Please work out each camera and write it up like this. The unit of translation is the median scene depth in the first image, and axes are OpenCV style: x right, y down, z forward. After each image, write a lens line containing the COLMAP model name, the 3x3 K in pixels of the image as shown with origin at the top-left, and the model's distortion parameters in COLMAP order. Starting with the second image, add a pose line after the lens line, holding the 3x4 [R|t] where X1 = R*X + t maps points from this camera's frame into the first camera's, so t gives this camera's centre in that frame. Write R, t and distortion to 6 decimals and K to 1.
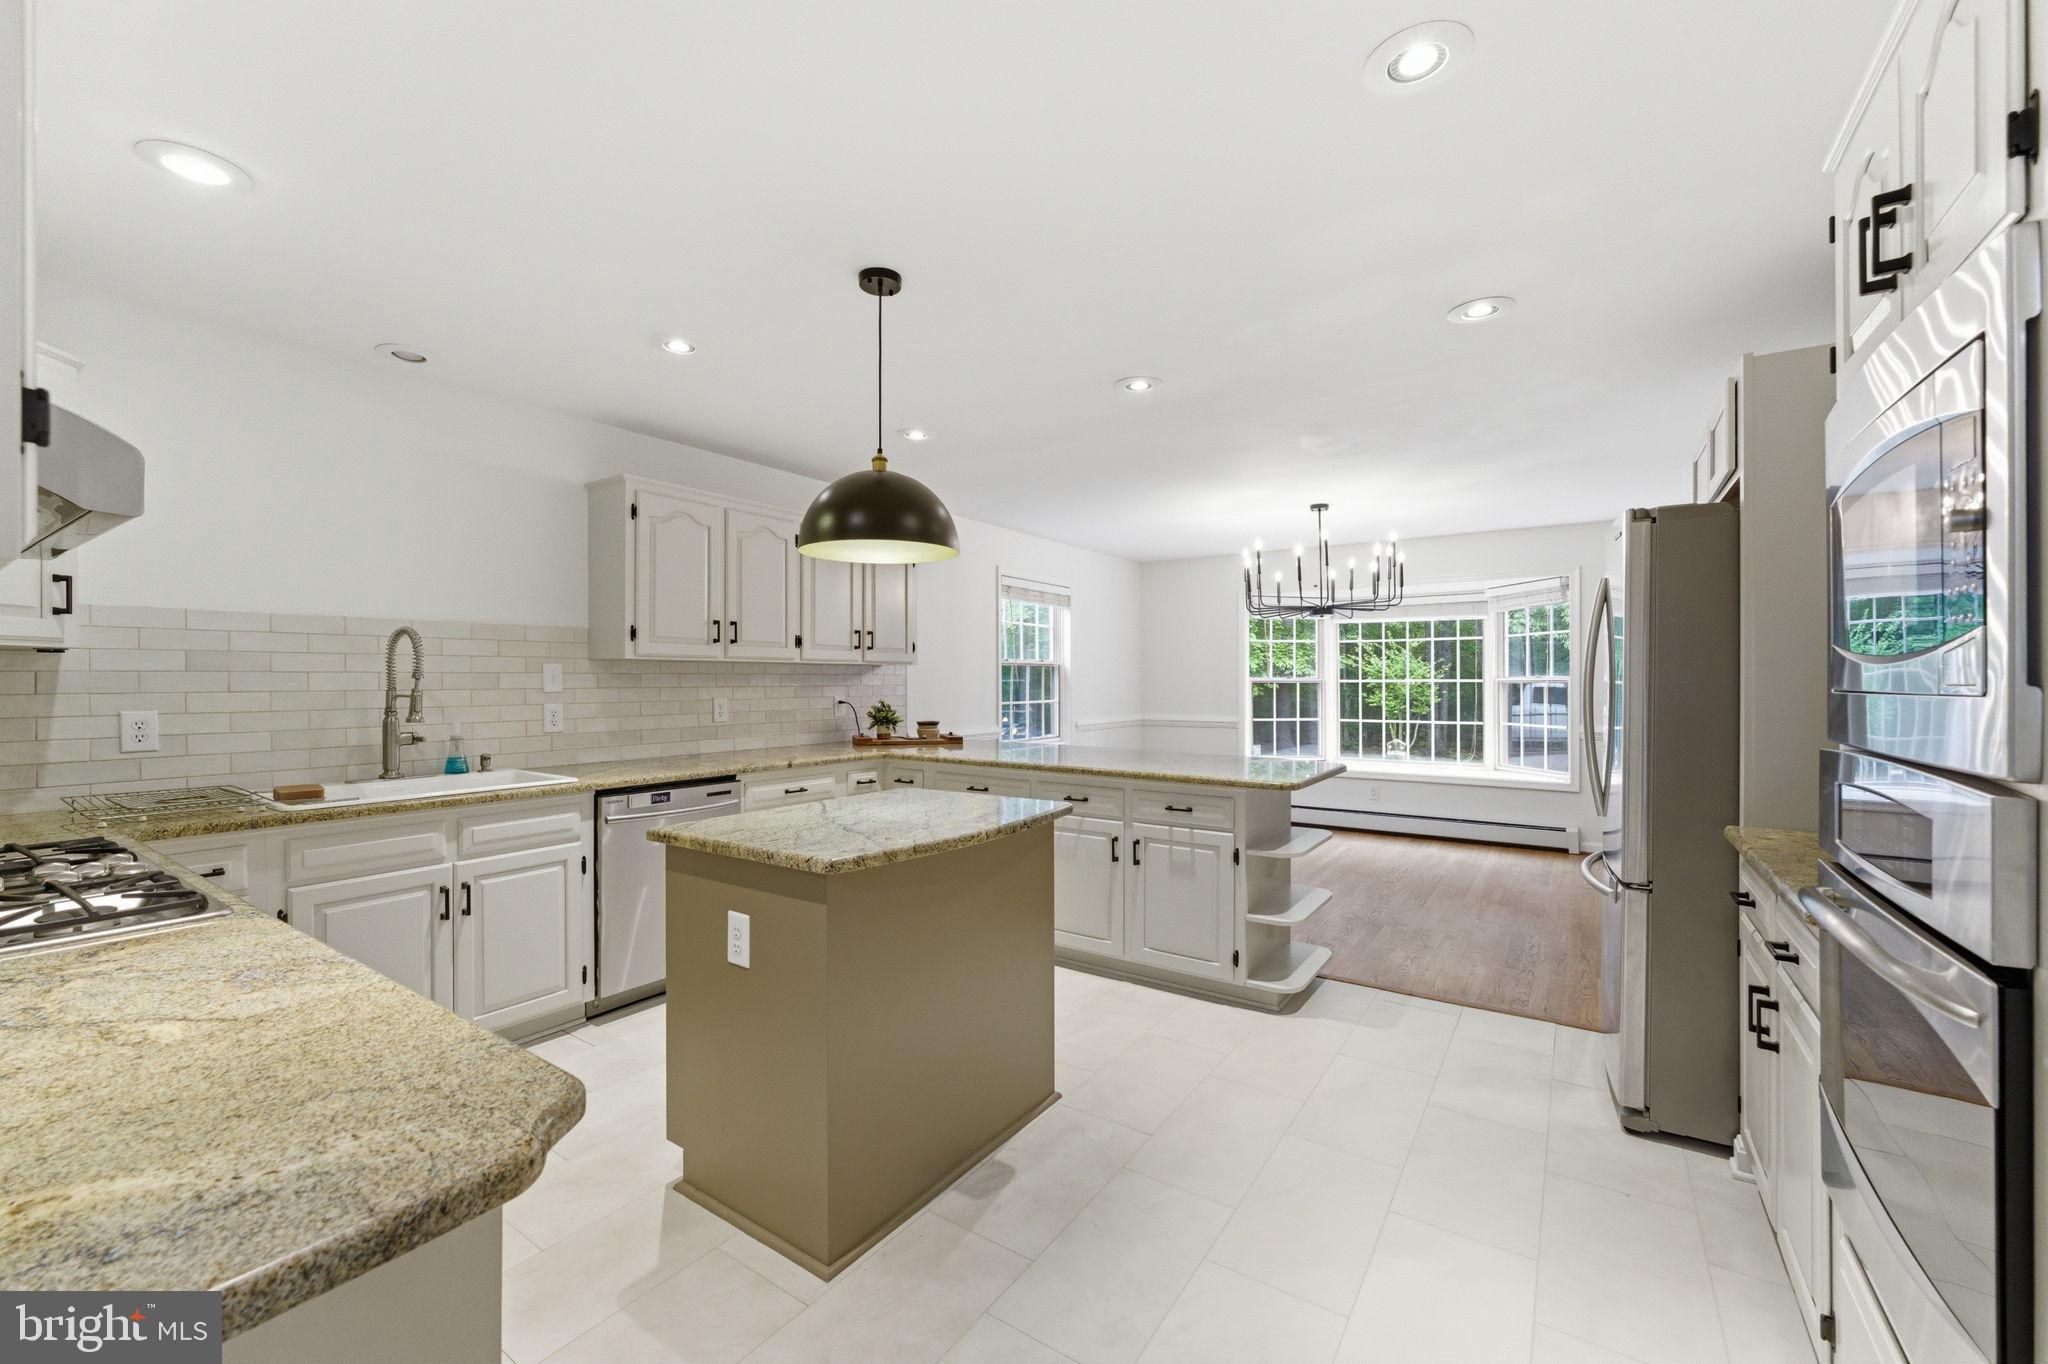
lens RADIAL K [[823.8, 0, 1022.7], [0, 823.8, 680.3], [0, 0, 1]] dist [-0.002320, 0.000058]
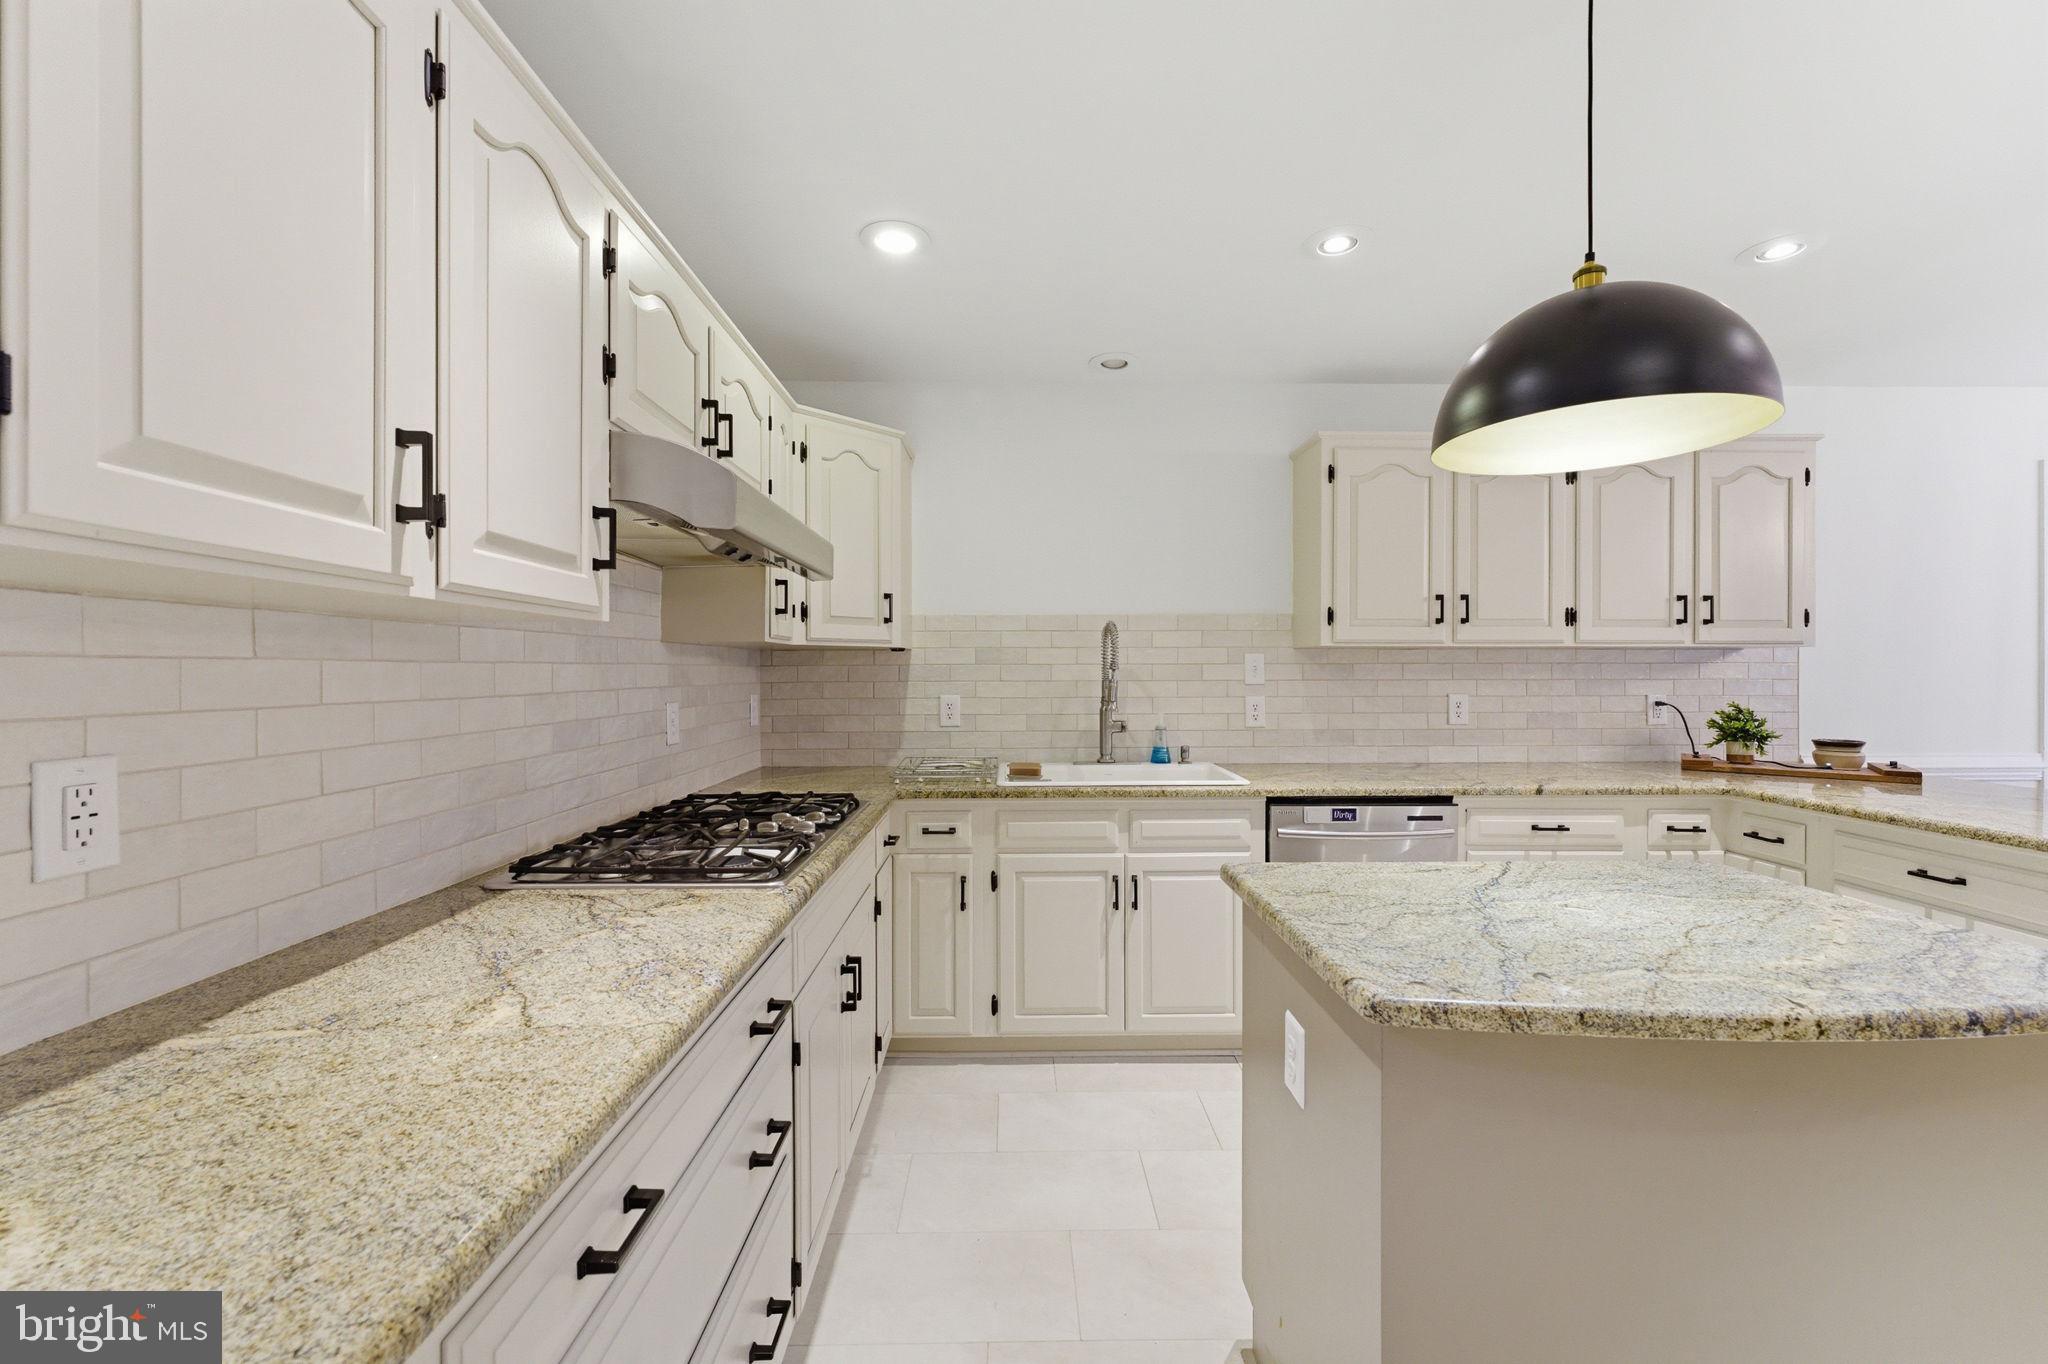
lens RADIAL K [[823.8, 0, 1019.3], [0, 823.8, 676.3], [0, 0, 1]] dist [-0.002320, 0.000058]
pose [[0.578904, 0.003107, -0.815390, 0.041622], [0.000215, 0.999992, 0.003963, 0.001745], [0.815396, -0.002470, 0.578899, 0.268373]]
